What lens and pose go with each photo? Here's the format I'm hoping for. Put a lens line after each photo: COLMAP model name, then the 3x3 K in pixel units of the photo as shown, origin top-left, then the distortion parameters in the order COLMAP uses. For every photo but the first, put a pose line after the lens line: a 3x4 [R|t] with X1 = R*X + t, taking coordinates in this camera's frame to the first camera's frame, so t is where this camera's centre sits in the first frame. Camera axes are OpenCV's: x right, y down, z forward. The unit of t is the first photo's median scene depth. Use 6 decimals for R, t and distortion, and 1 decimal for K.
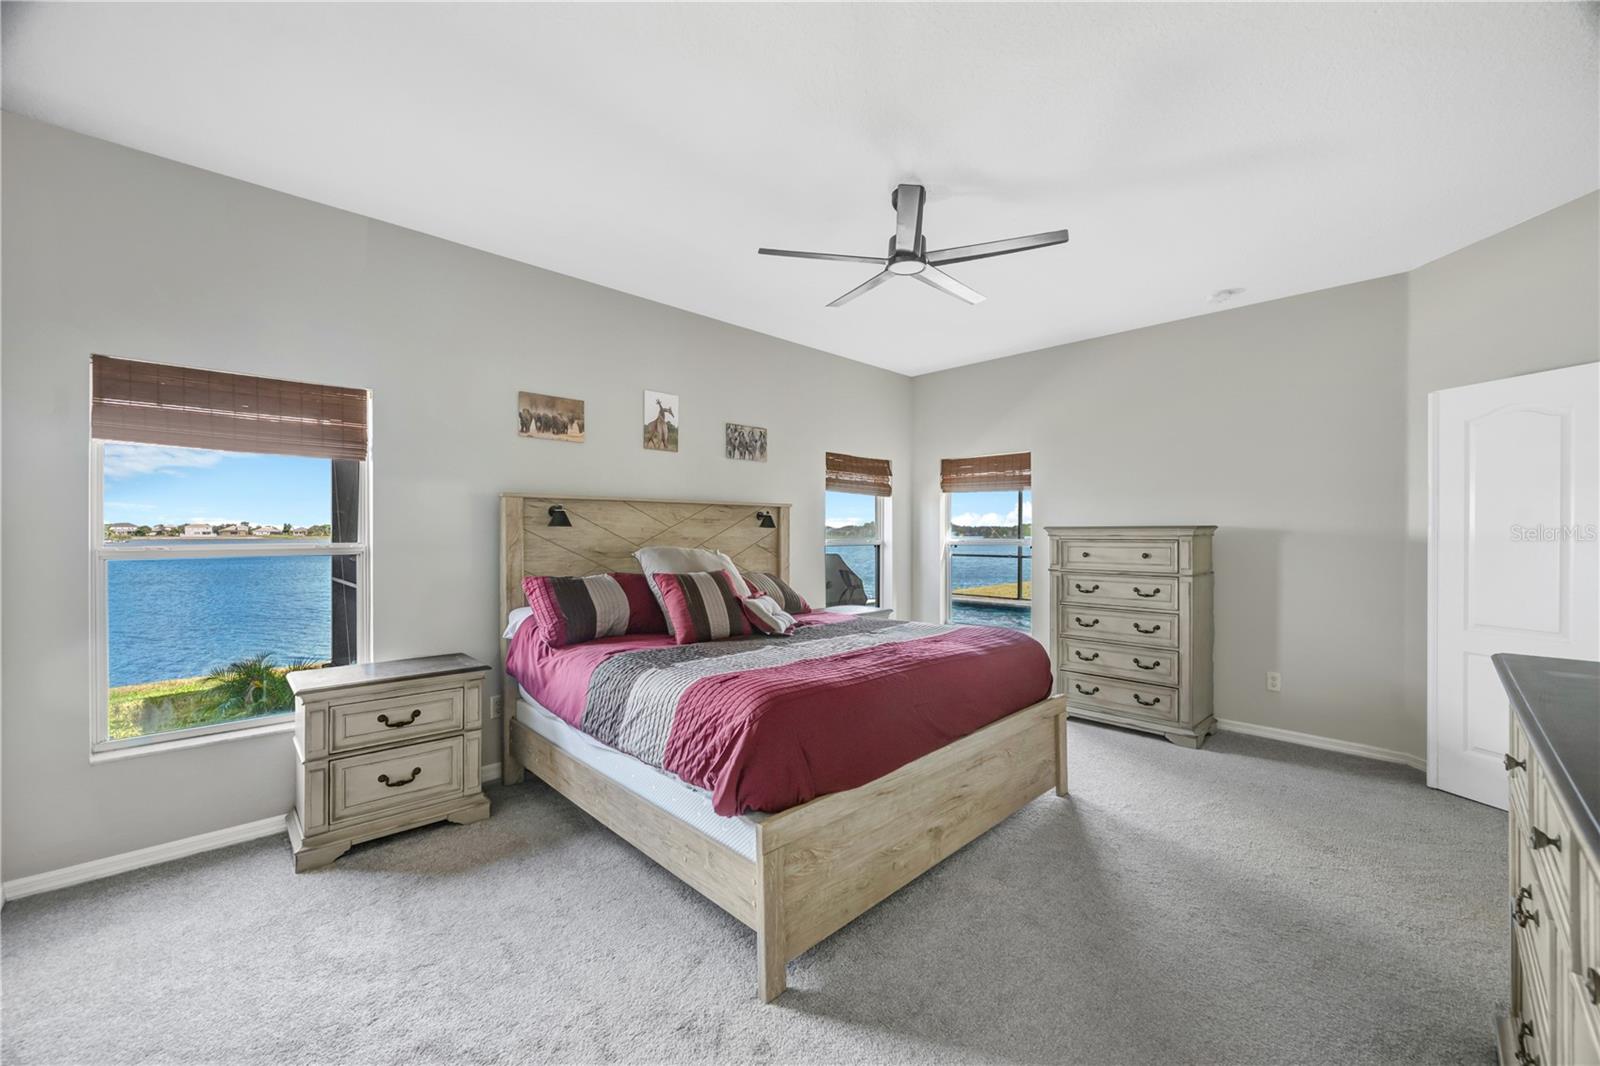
lens RADIAL K [[627.2, 0, 814.4], [0, 627.2, 534.2], [0, 0, 1]] dist [-0.001133, -0.000293]
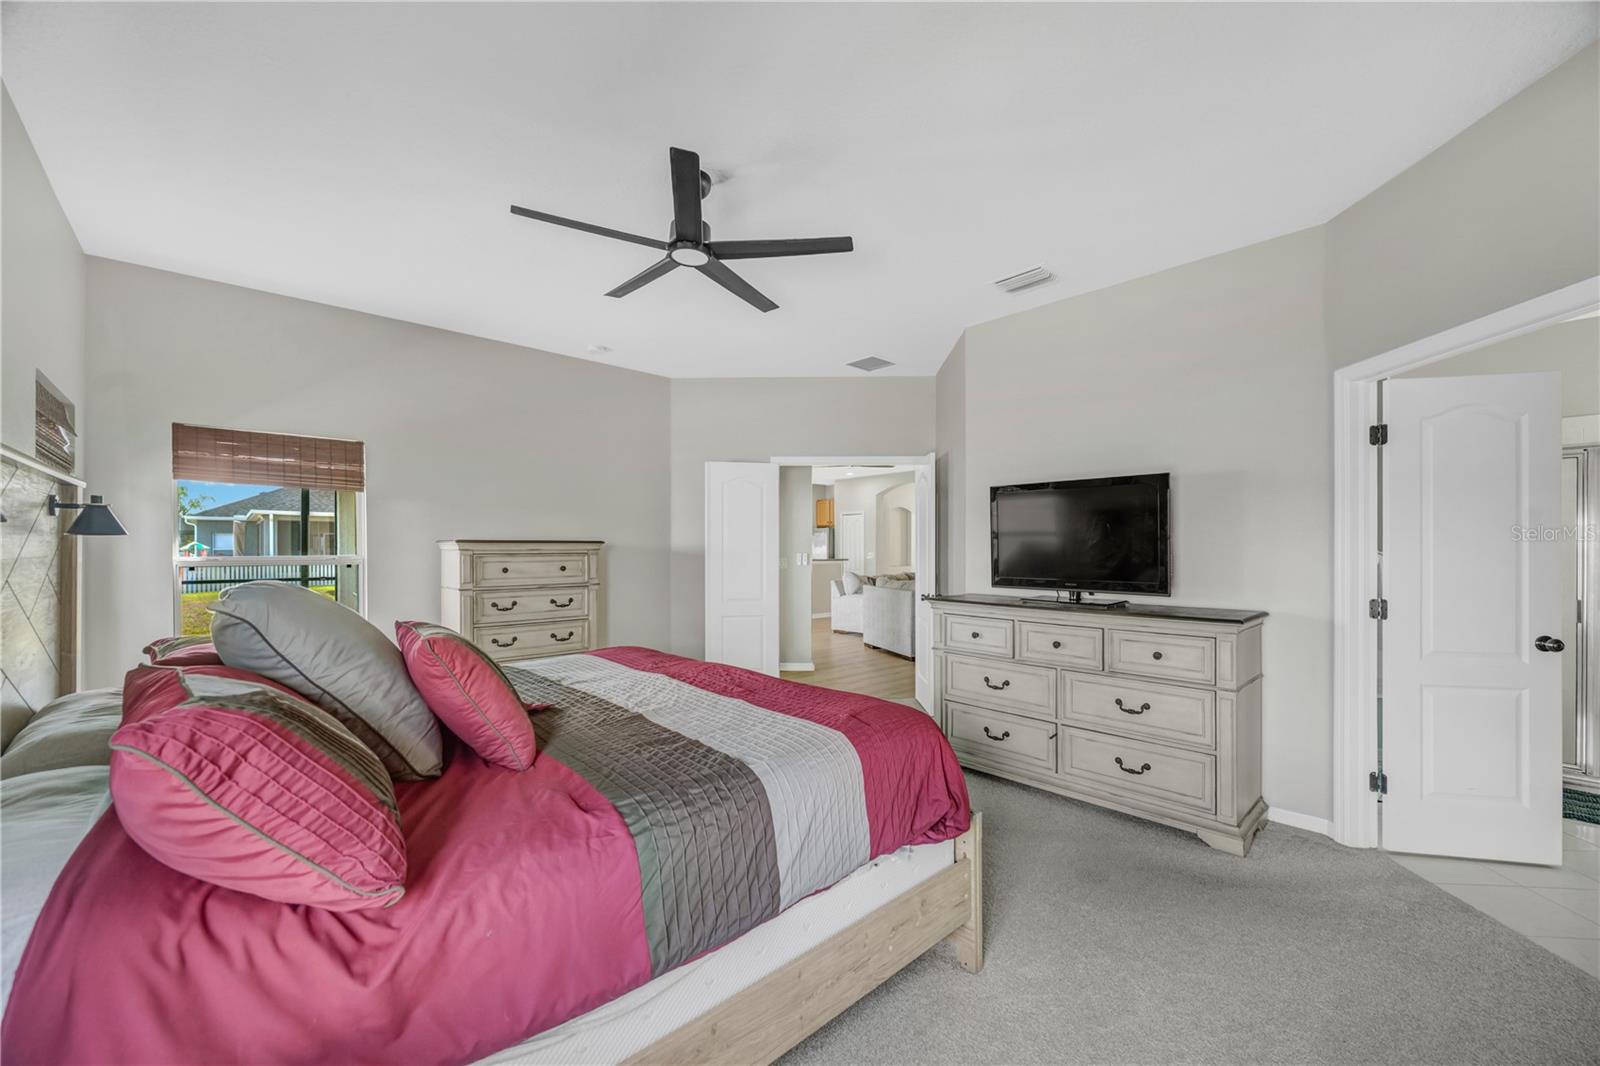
lens RADIAL K [[627.2, 0, 804.4], [0, 627.2, 543.3], [0, 0, 1]] dist [-0.001133, -0.000293]
pose [[0.056998, 0.006747, 0.998351, -0.481237], [-0.000199, 0.999977, -0.006746, -0.001417], [-0.998374, 0.000186, 0.056998, 0.496846]]
